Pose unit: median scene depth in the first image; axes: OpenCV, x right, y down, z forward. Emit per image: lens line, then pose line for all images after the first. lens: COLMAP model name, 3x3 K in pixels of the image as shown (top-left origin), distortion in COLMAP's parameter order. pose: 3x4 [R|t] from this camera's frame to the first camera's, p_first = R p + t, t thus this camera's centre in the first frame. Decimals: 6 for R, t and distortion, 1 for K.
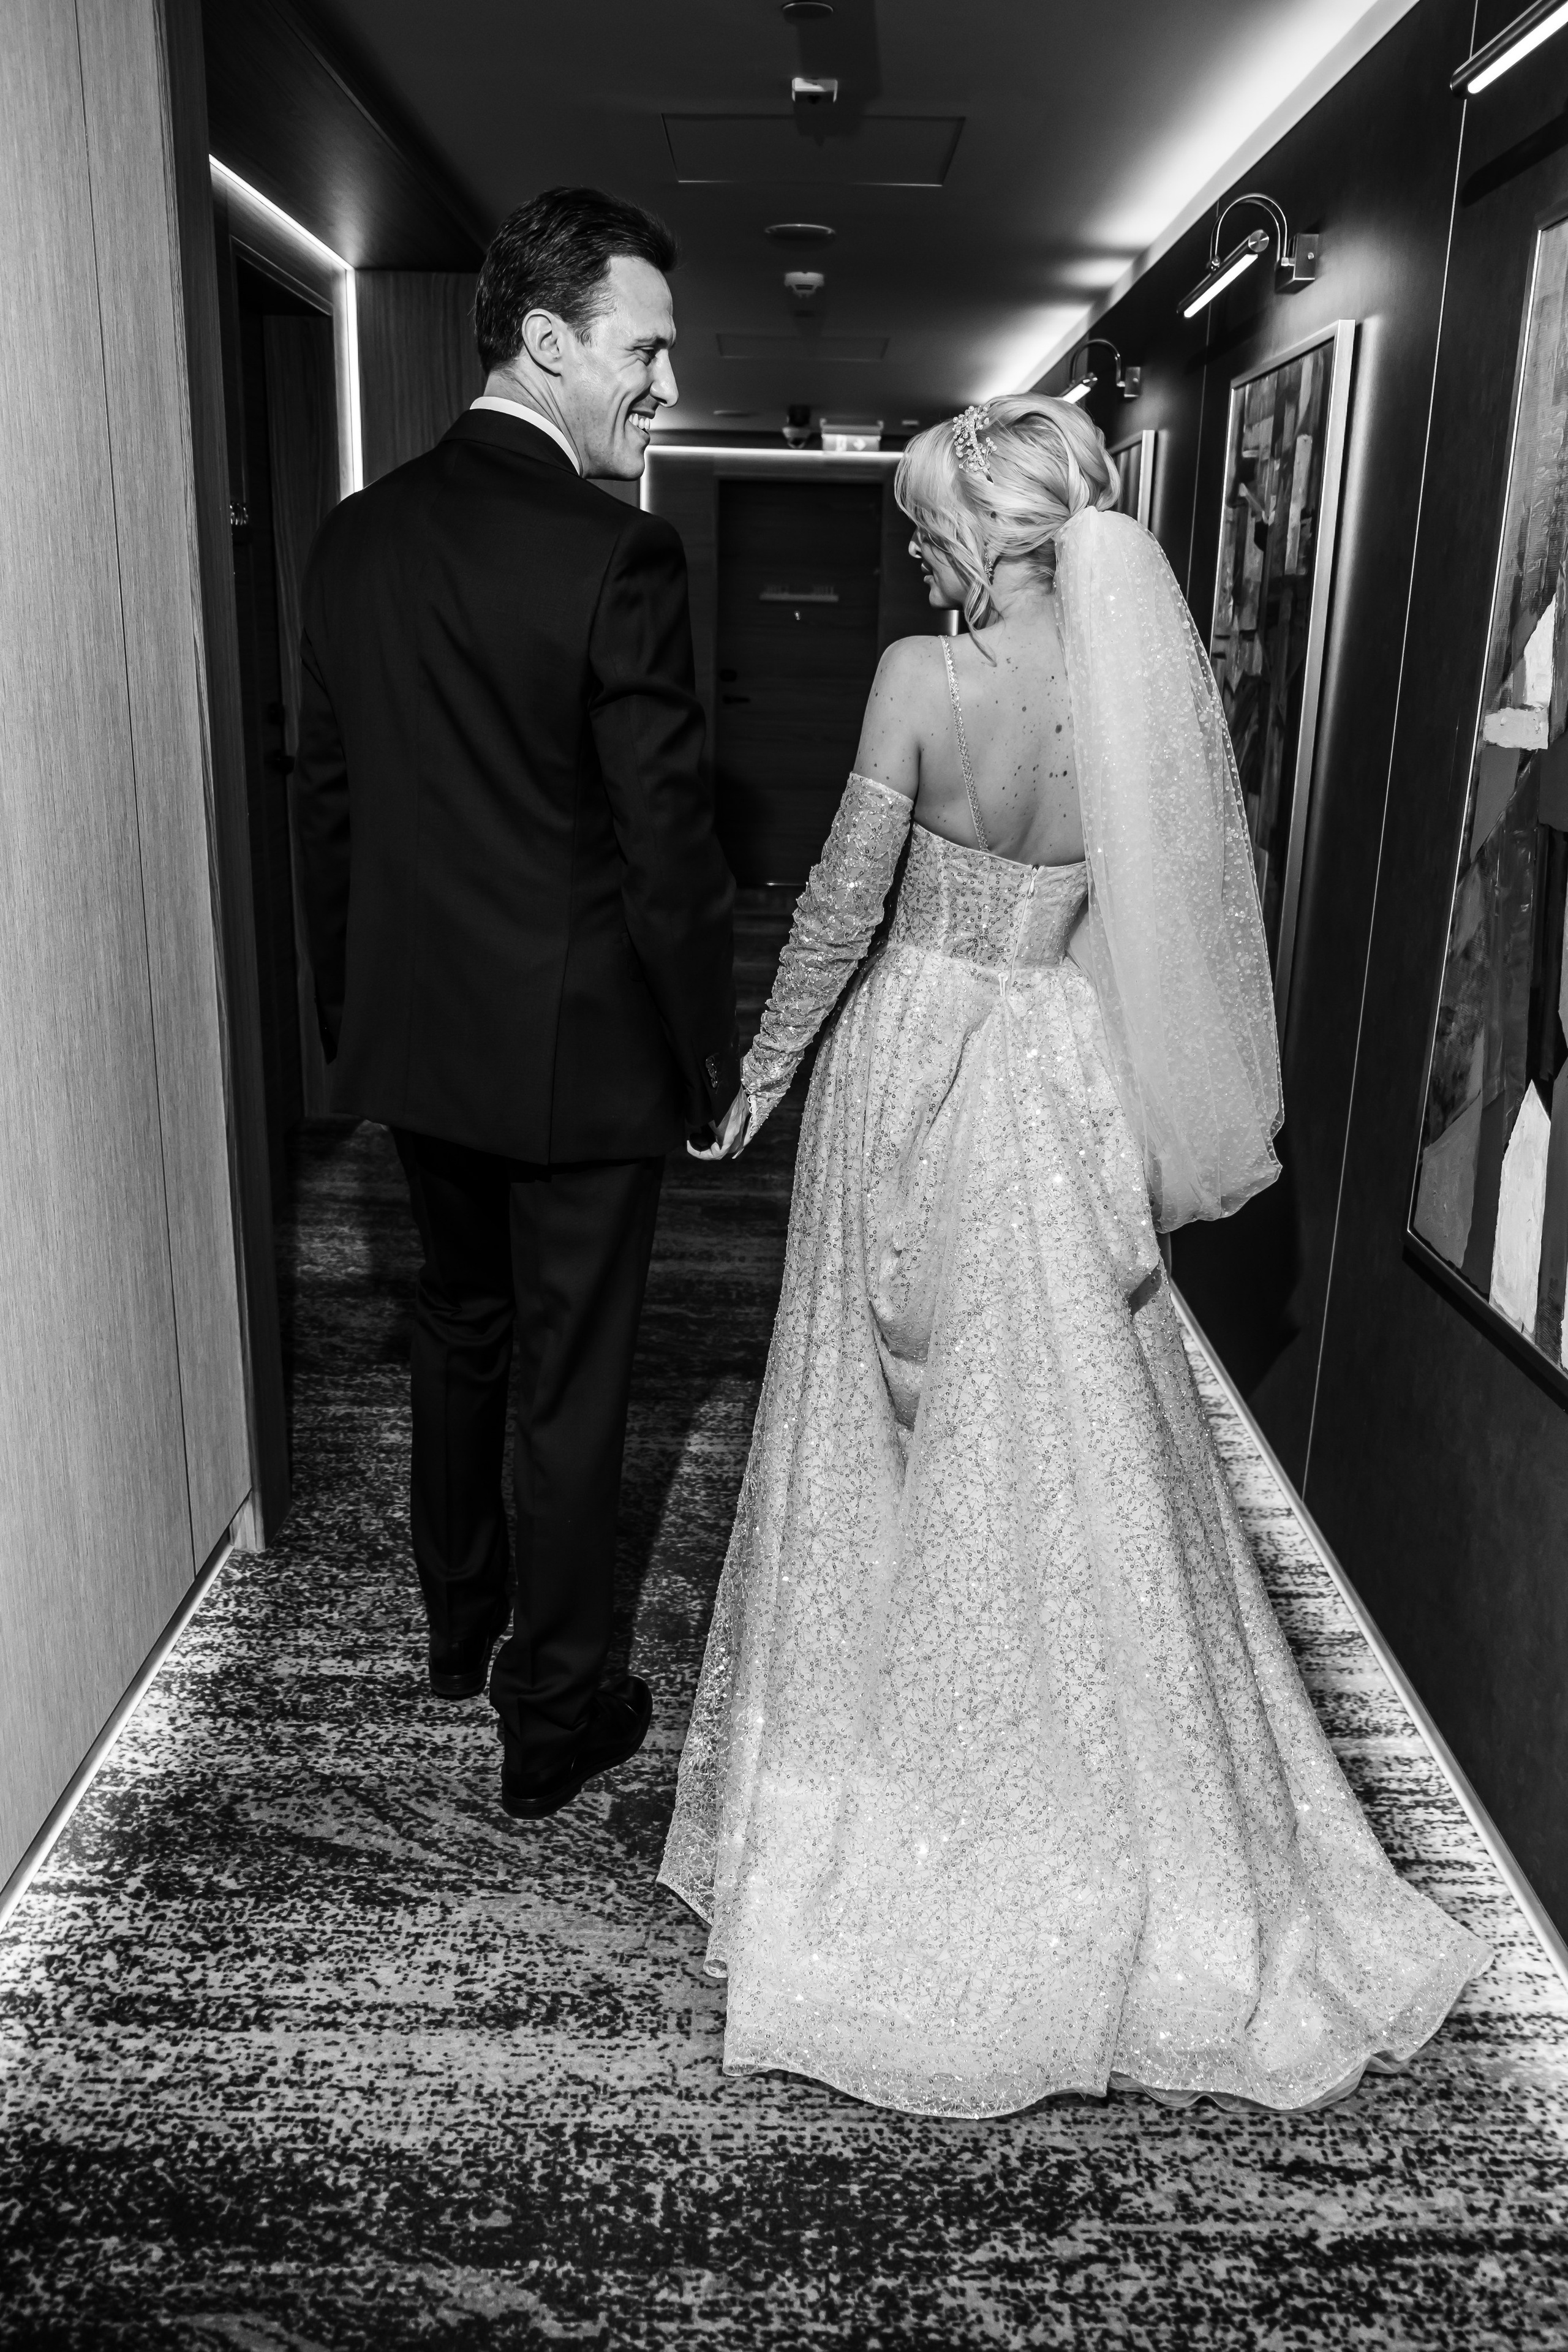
lens RADIAL K [[1912.3, 0, 788.0], [0, 1912.3, 1184.7], [0, 0, 1]] dist [0.100729, 0.170222]
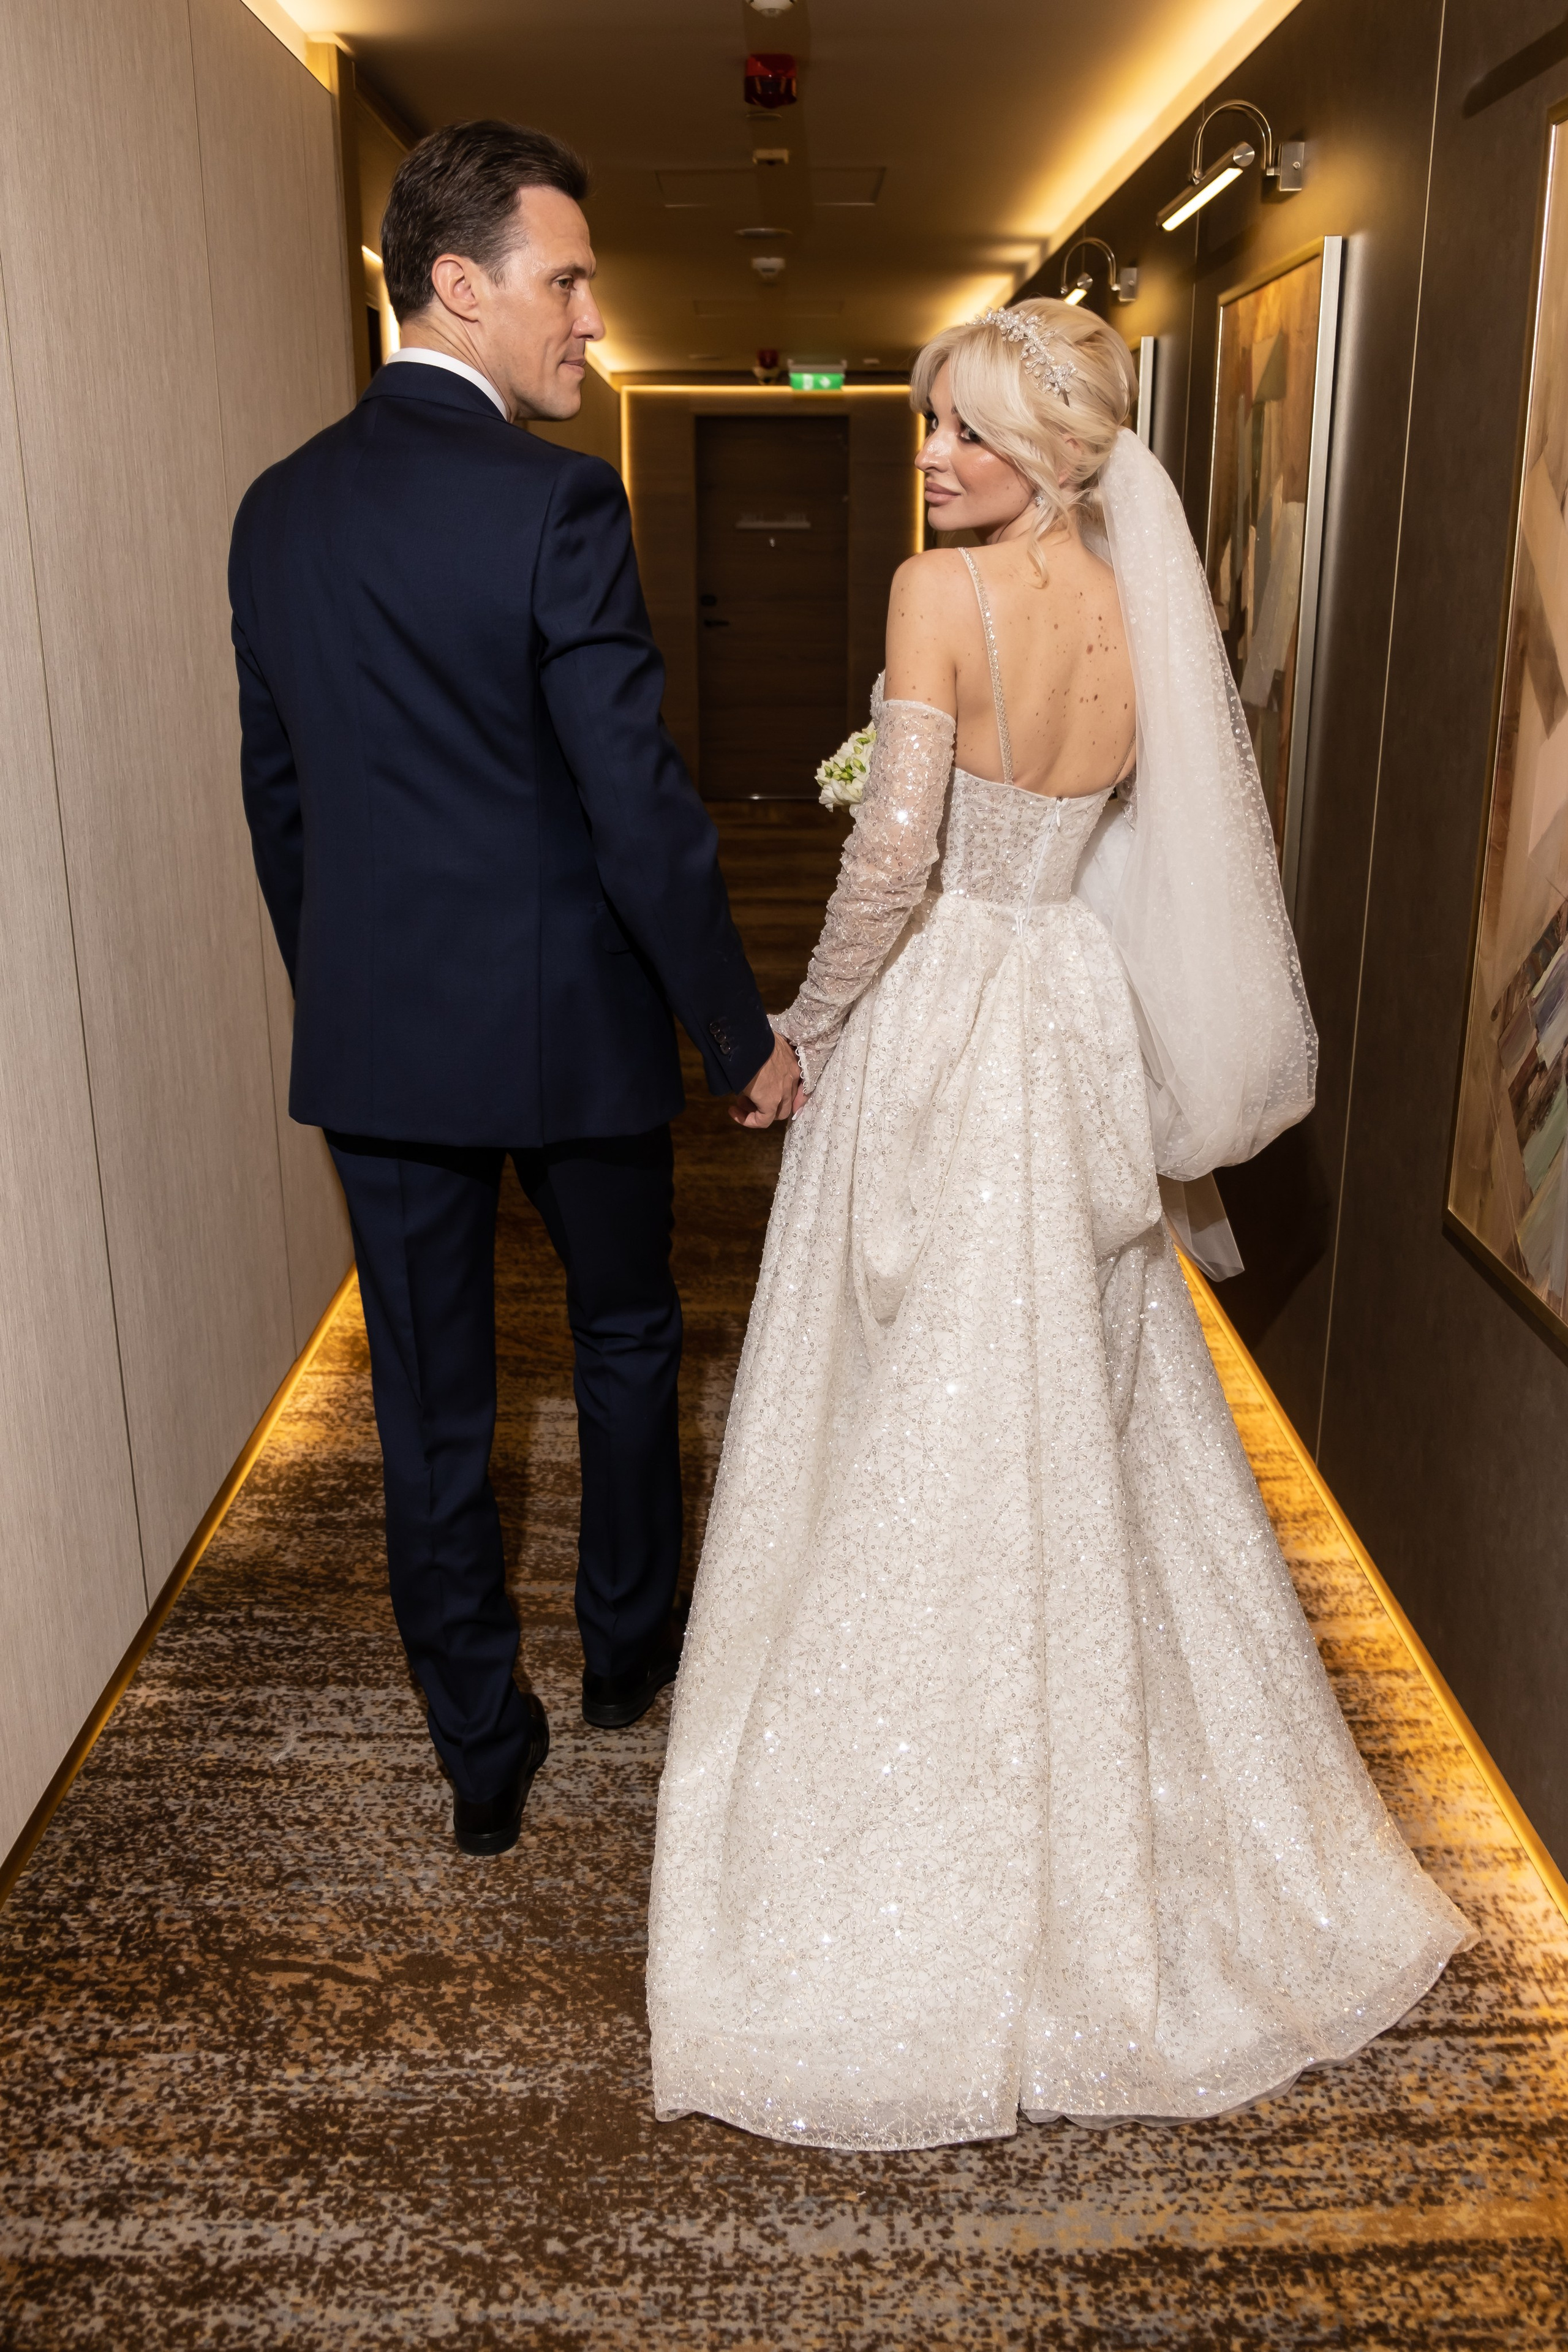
lens RADIAL K [[1809.8, 0, 784.0], [0, 1809.8, 1176.0], [0, 0, 1]] dist [-0.022770, 0.034493]
pose [[0.999693, -0.024598, 0.002808, 0.002982], [0.024422, 0.998389, 0.051216, -0.100469], [-0.004064, -0.051132, 0.998684, 0.340315]]
